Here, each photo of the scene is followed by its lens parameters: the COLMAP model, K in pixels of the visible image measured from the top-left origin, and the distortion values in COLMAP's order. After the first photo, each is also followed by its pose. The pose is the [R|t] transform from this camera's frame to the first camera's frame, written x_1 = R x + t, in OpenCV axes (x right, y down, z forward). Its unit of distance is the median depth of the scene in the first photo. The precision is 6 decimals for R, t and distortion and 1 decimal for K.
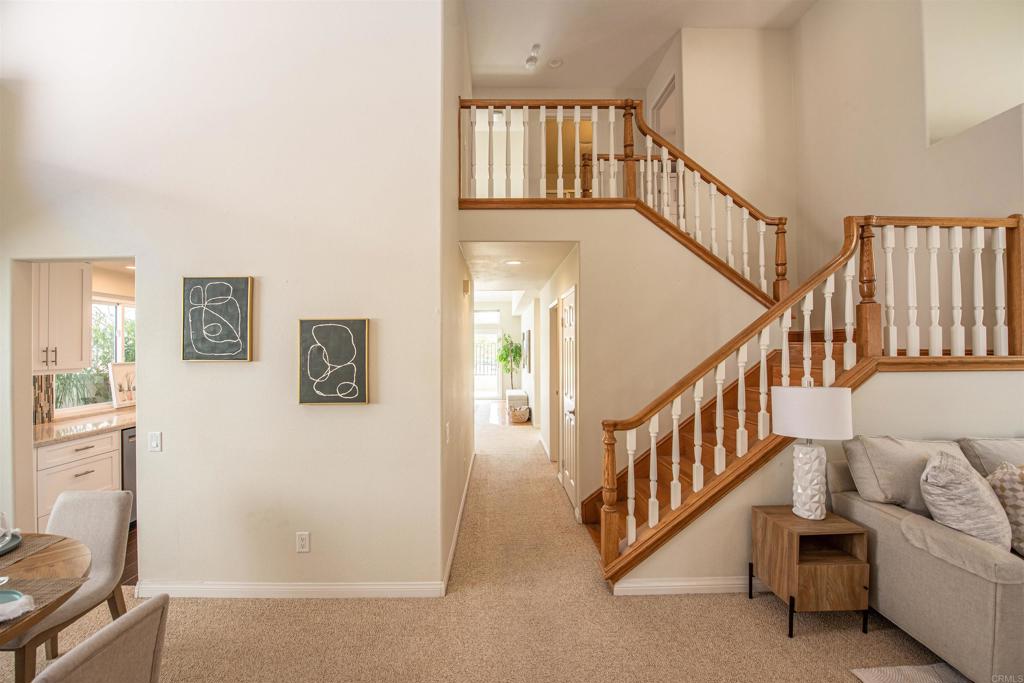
lens RADIAL K [[411.5, 0, 508.9], [0, 411.5, 346.4], [0, 0, 1]] dist [-0.016865, -0.000284]
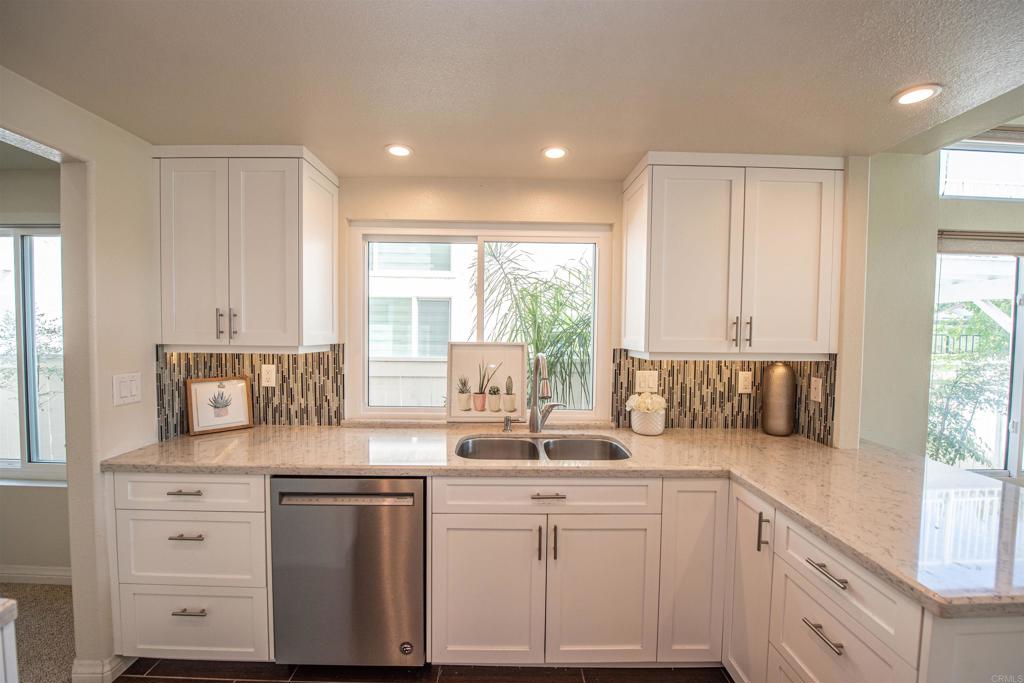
lens RADIAL K [[411.5, 0, 508.9], [0, 411.5, 346.4], [0, 0, 1]] dist [-0.016865, -0.000284]
pose [[-0.024193, 0.041686, -0.998838, -0.630235], [-0.004864, 0.999114, 0.041816, 0.036842], [0.999695, 0.005870, -0.023968, 1.720240]]
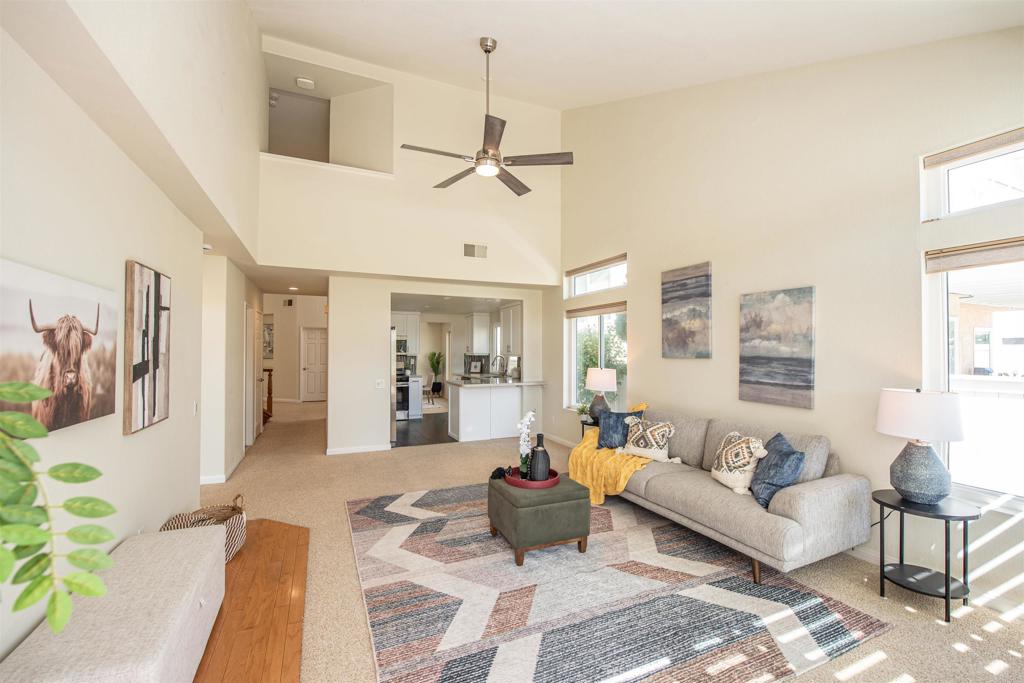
lens RADIAL K [[423.9, 0, 513.3], [0, 423.9, 346.4], [0, 0, 1]] dist [0.000255, 0.000032]
pose [[-0.919068, -0.002603, -0.394090, -0.233111], [0.003336, 0.999891, -0.014383, 0.063672], [0.394084, -0.014534, -0.918959, 4.885599]]
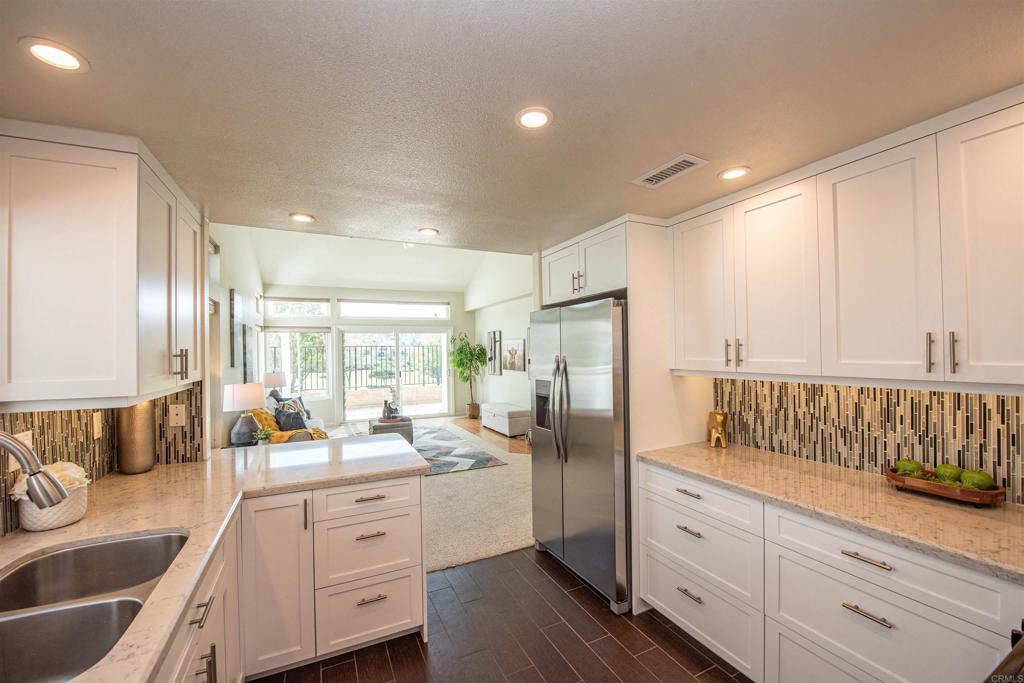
lens RADIAL K [[411.5, 0, 508.9], [0, 411.5, 346.4], [0, 0, 1]] dist [-0.016865, -0.000284]
pose [[0.913610, -0.007540, 0.406522, -1.135968], [0.011596, 0.999905, -0.007514, 0.018673], [-0.406426, 0.011579, 0.913610, 1.223808]]
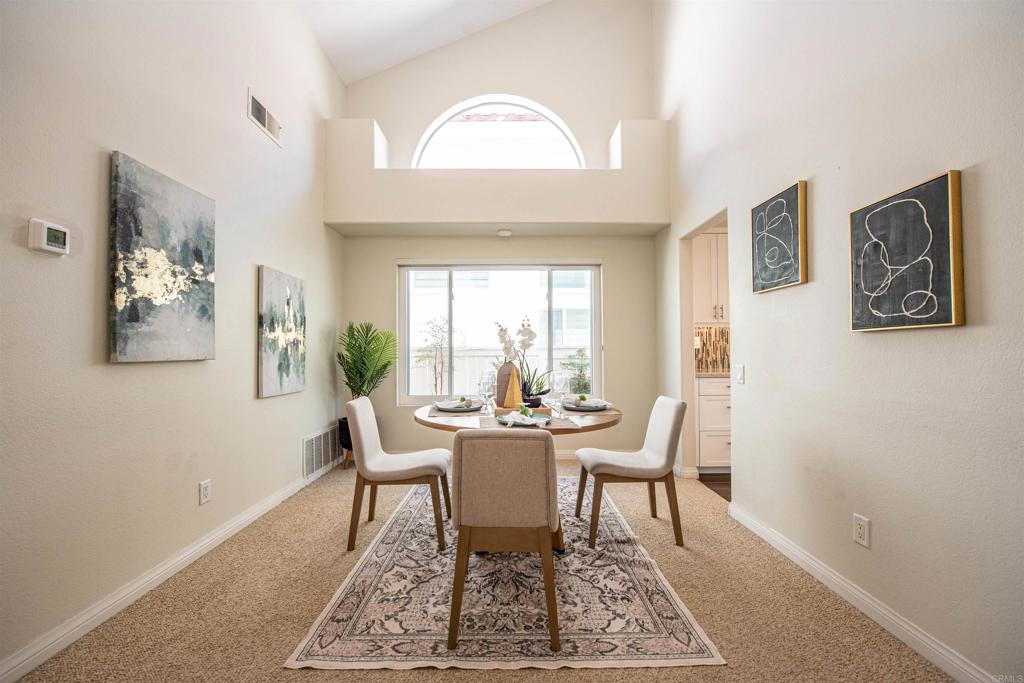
lens RADIAL K [[411.5, 0, 508.9], [0, 411.5, 346.4], [0, 0, 1]] dist [-0.016865, -0.000284]
pose [[-0.010165, -0.011371, -0.999884, 0.197482], [0.008611, 0.999897, -0.011459, 0.169717], [0.999911, -0.008727, -0.010066, 0.411061]]
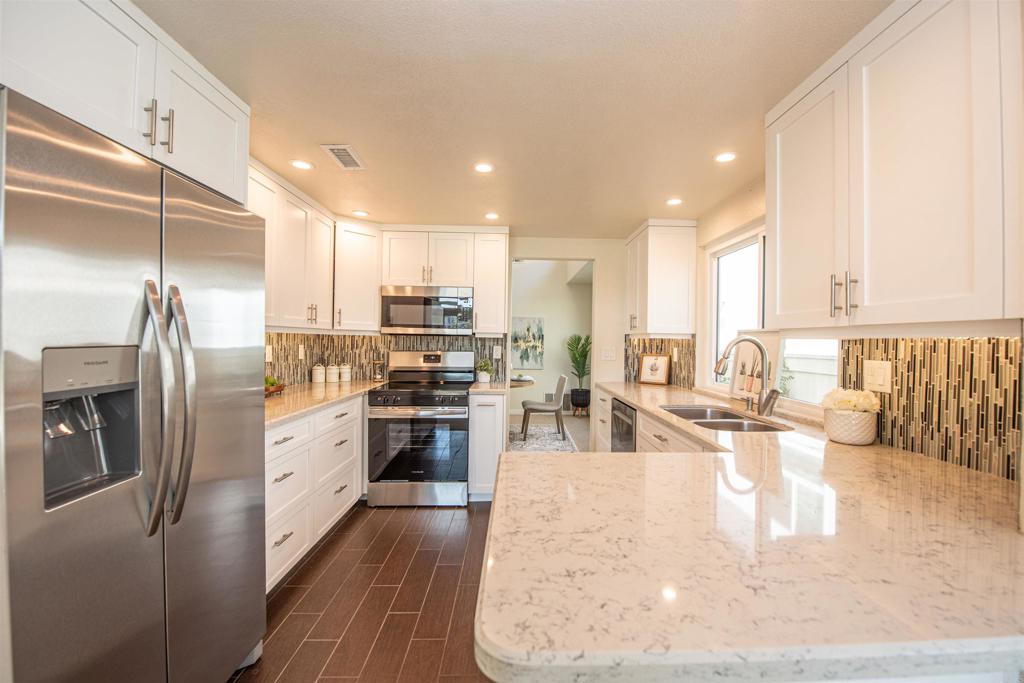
lens RADIAL K [[411.5, 0, 508.9], [0, 411.5, 346.4], [0, 0, 1]] dist [-0.016865, -0.000284]
pose [[-0.999557, -0.012342, 0.027075, -0.973217], [-0.012034, 0.999861, 0.011514, 0.102868], [-0.027213, 0.011183, -0.999567, 2.640206]]
